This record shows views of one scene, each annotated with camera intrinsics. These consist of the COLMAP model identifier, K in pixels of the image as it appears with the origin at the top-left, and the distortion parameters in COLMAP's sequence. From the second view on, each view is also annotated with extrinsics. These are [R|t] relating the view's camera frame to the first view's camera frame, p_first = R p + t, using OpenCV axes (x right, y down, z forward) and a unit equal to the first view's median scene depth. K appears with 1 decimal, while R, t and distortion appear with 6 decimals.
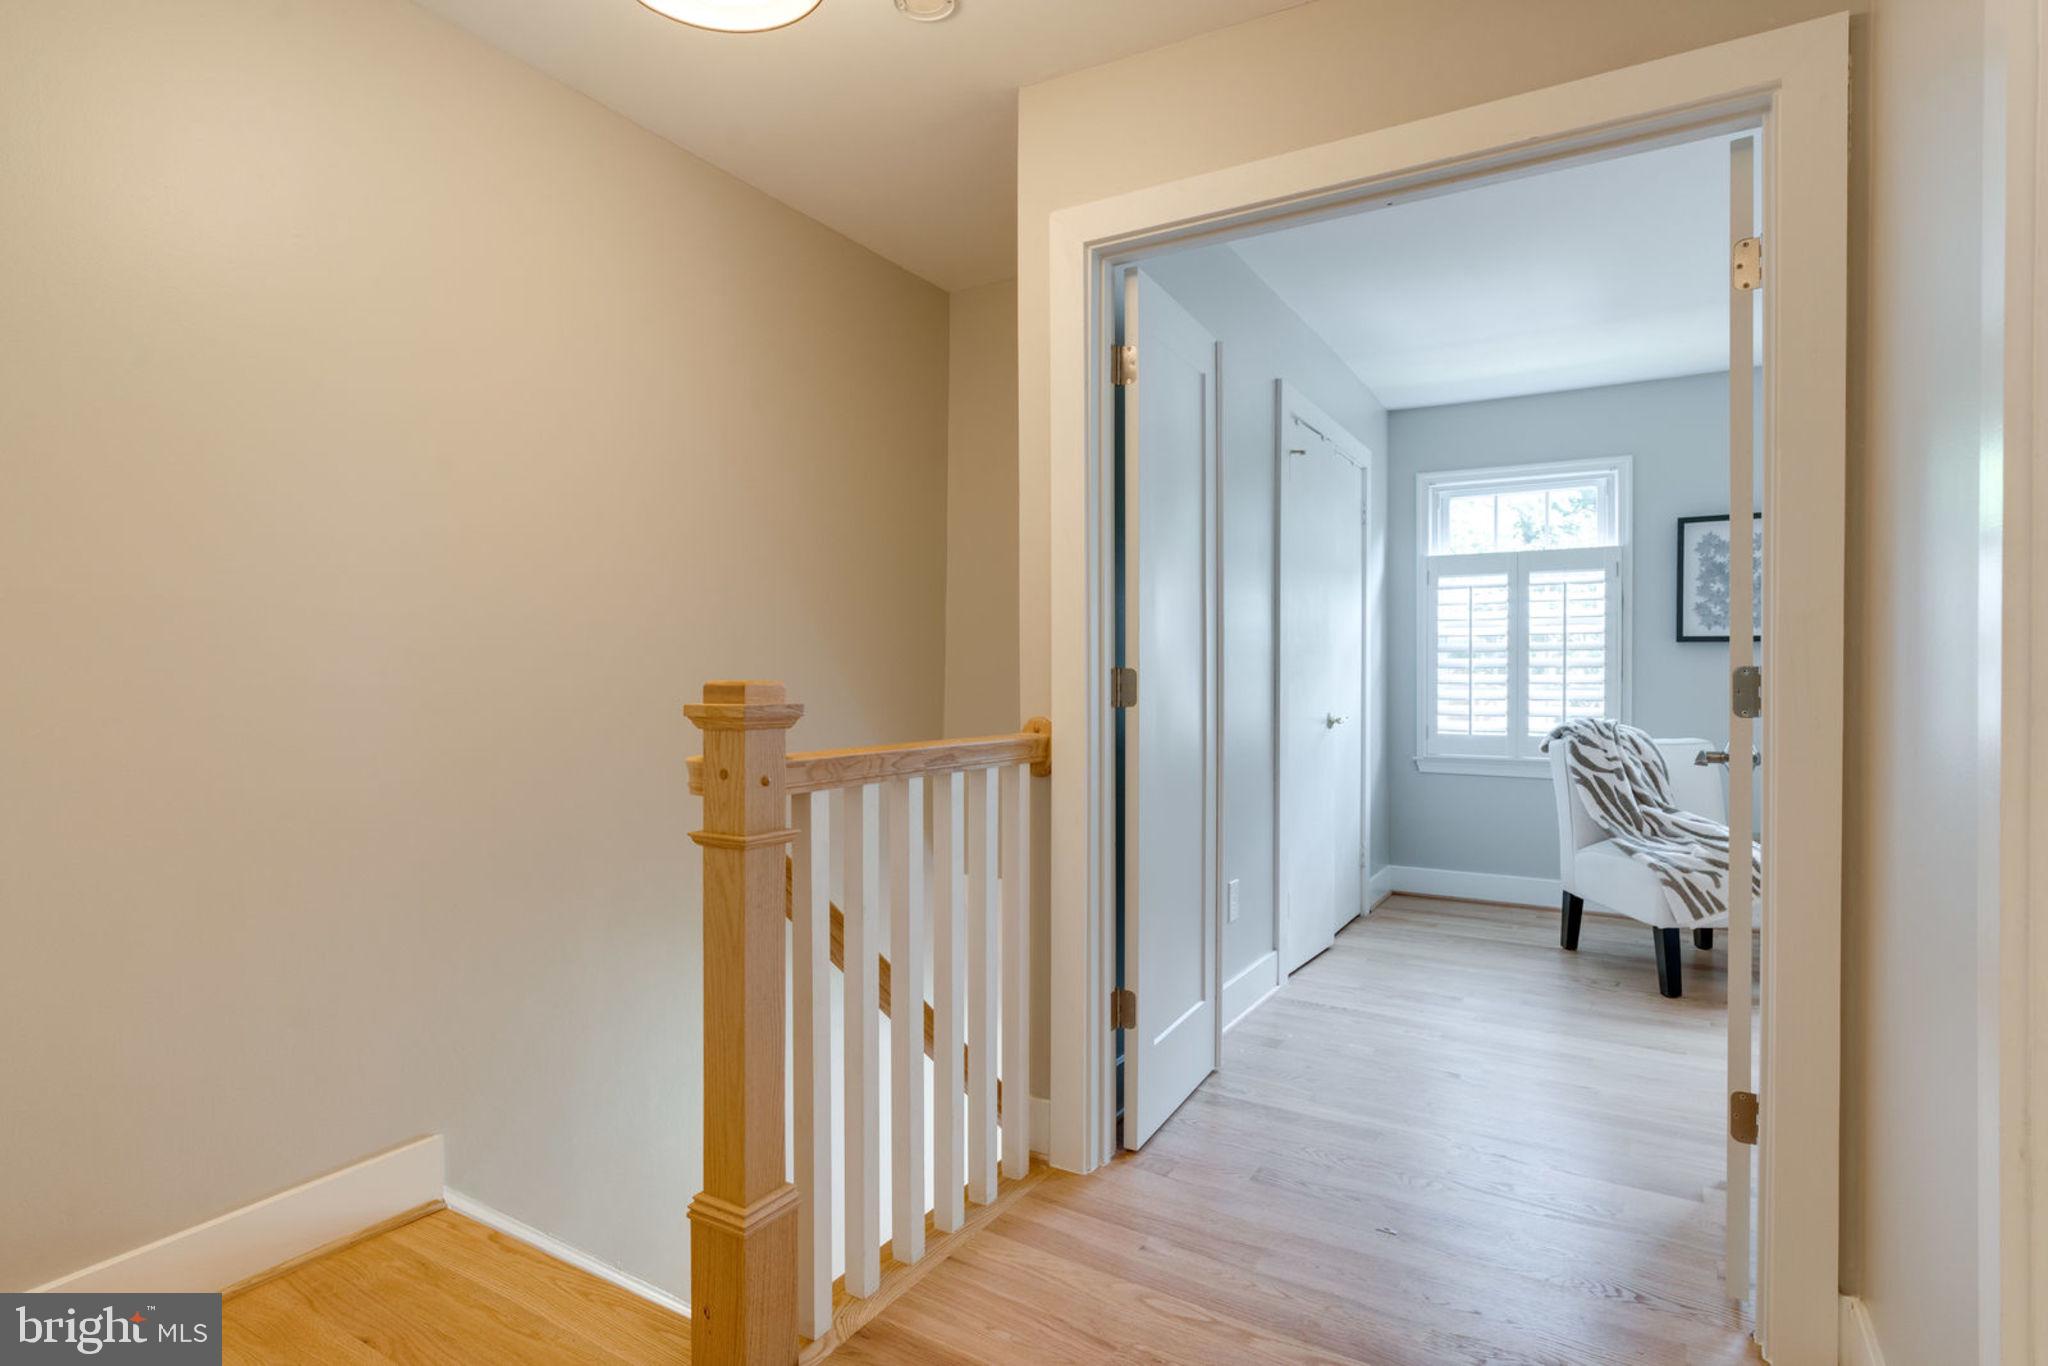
lens RADIAL K [[997.2, 0, 1018.3], [0, 997.2, 685.4], [0, 0, 1]] dist [-0.003599, 0.000441]
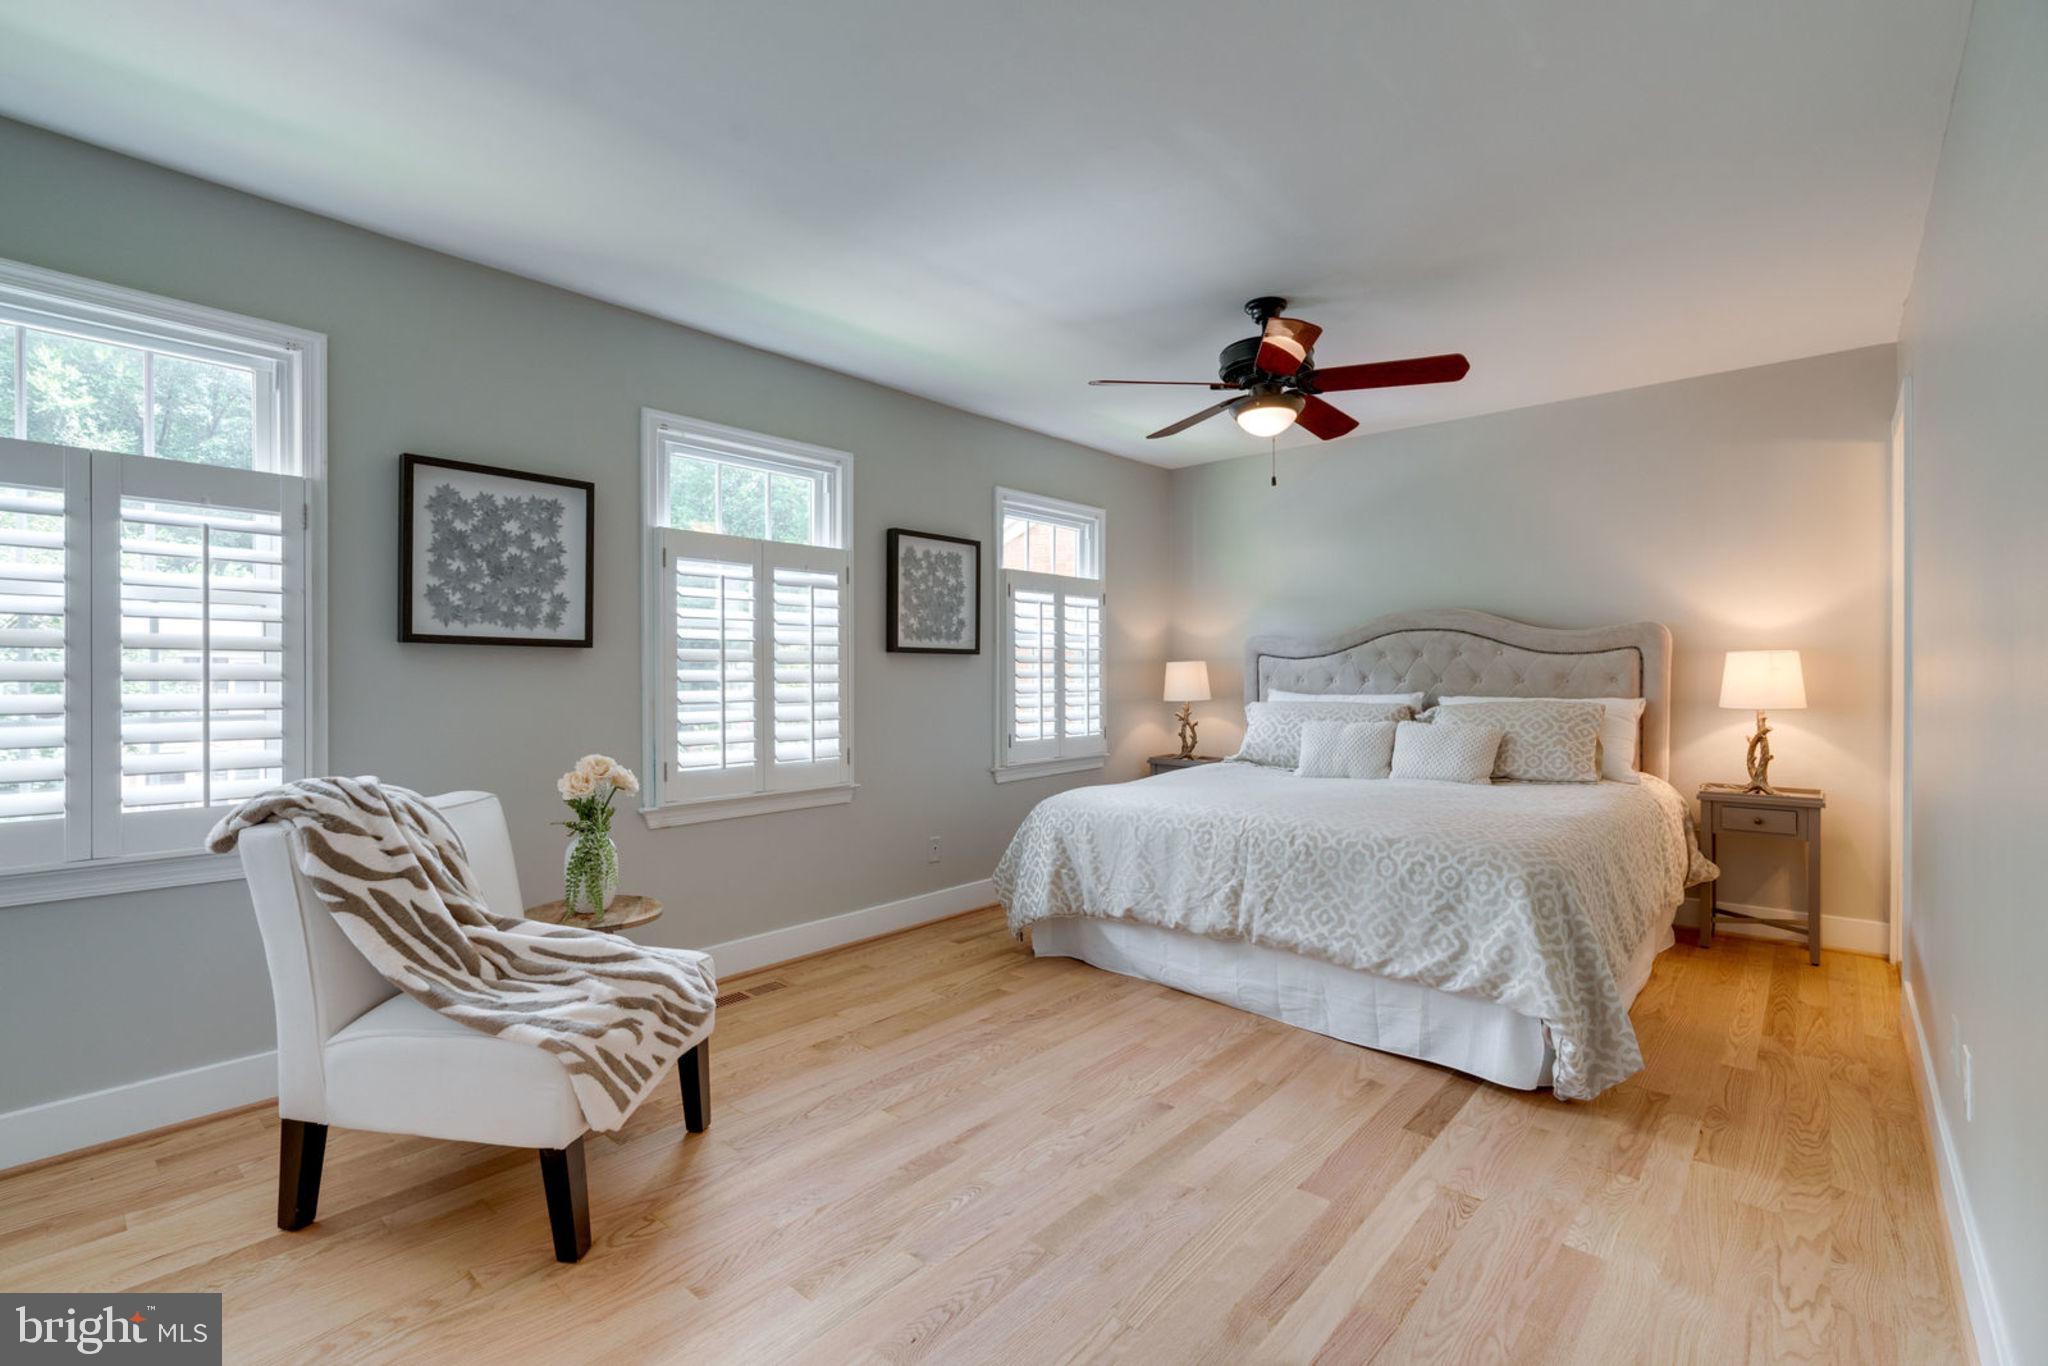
lens RADIAL K [[919.0, 0, 1025.9], [0, 919.0, 681.3], [0, 0, 1]] dist [-0.010600, 0.001277]
pose [[0.158782, -0.001893, 0.987312, 0.151131], [0.006507, 0.999978, 0.000871, -0.017998], [-0.987292, 0.006286, 0.158791, 0.567612]]
